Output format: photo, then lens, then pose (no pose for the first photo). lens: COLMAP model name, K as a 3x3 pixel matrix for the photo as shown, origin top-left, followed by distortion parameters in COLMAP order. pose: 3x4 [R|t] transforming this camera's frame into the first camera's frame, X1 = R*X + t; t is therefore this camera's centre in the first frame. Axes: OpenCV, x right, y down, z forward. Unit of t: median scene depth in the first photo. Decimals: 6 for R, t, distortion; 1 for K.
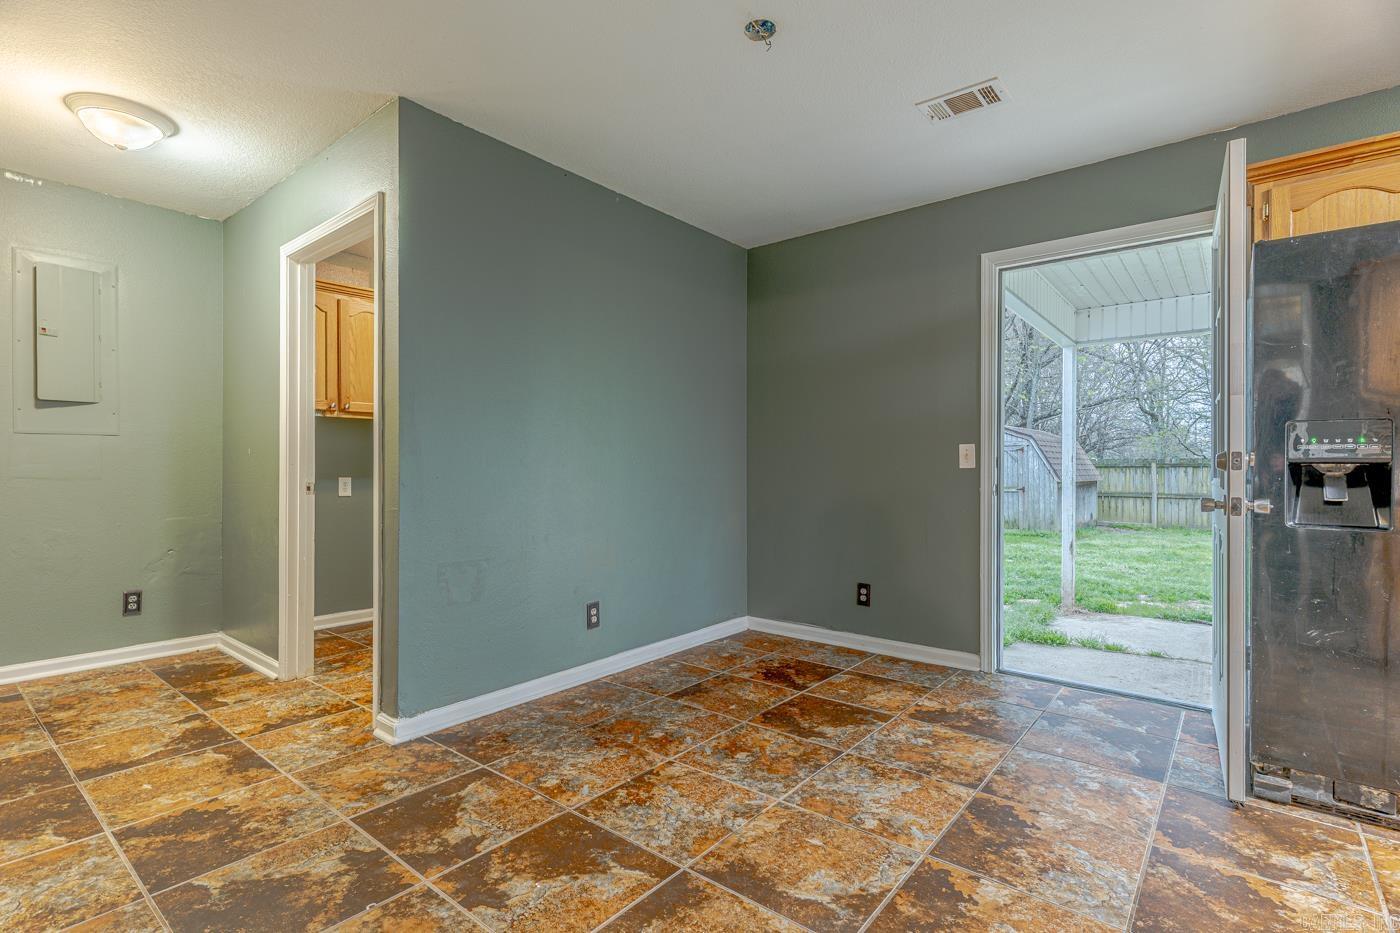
lens RADIAL K [[664.7, 0, 696.8], [0, 664.7, 472.5], [0, 0, 1]] dist [-0.000016, -0.000035]
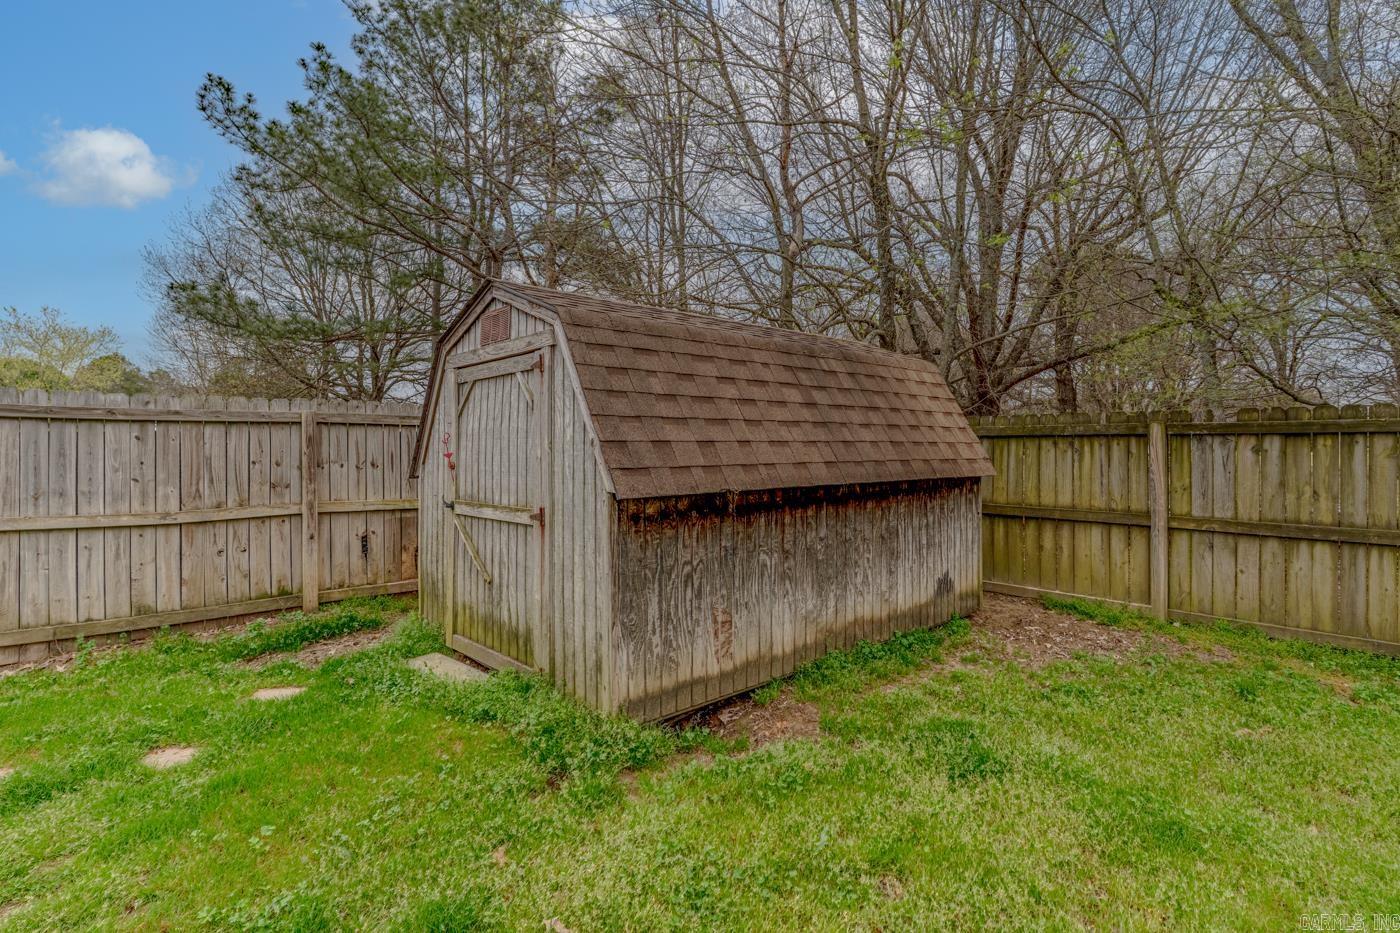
lens RADIAL K [[664.7, 0, 701.0], [0, 664.7, 455.2], [0, 0, 1]] dist [-0.000016, -0.000035]
pose [[0.993181, -0.000661, -0.116581, 0.500983], [0.000895, 0.999998, 0.001956, 0.000461], [0.116579, -0.002047, 0.993179, 0.645819]]
